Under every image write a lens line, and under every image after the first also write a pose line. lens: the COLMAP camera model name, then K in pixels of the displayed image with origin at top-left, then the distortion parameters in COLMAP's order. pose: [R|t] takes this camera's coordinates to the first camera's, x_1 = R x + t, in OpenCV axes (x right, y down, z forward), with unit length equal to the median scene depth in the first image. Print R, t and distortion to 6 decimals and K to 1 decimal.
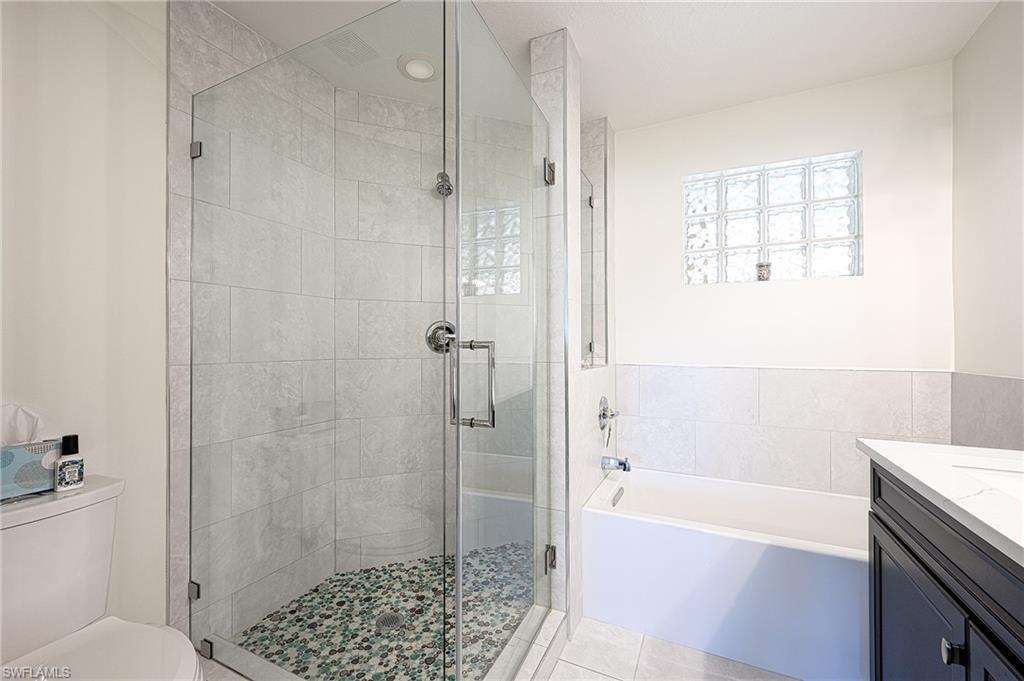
lens RADIAL K [[411.1, 0, 513.2], [0, 411.1, 341.0], [0, 0, 1]] dist [-0.001889, 0.000421]
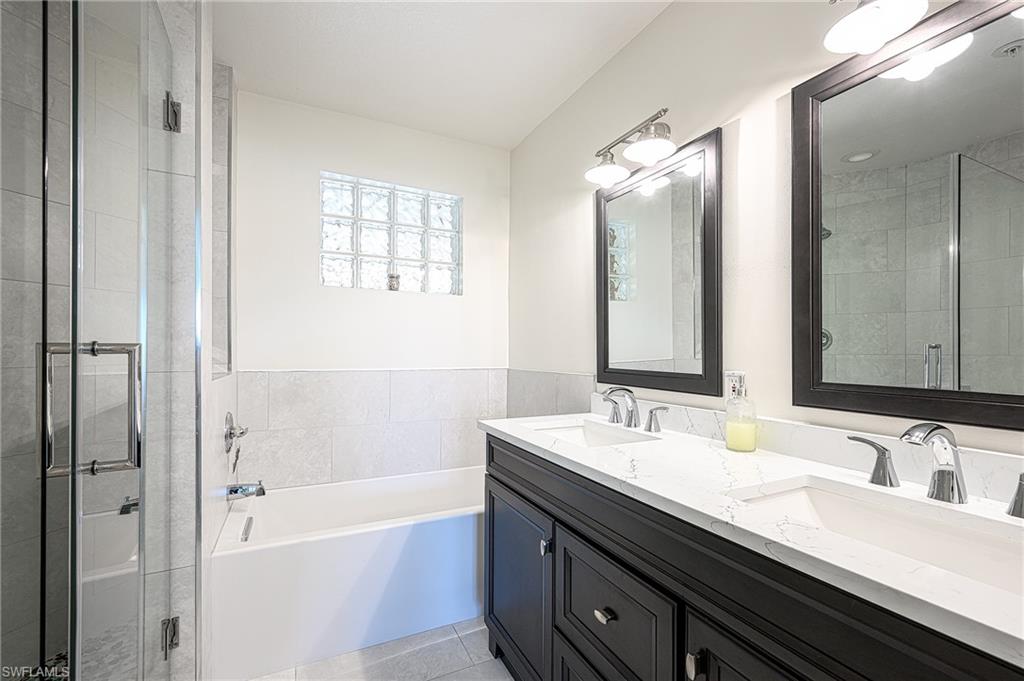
lens RADIAL K [[437.3, 0, 512.4], [0, 437.3, 348.5], [0, 0, 1]] dist [-0.001047, -0.000073]
pose [[0.622108, 0.005442, 0.782912, -0.111975], [-0.013309, 0.999905, 0.003626, -0.000728], [-0.782818, -0.012676, 0.622121, 0.025489]]
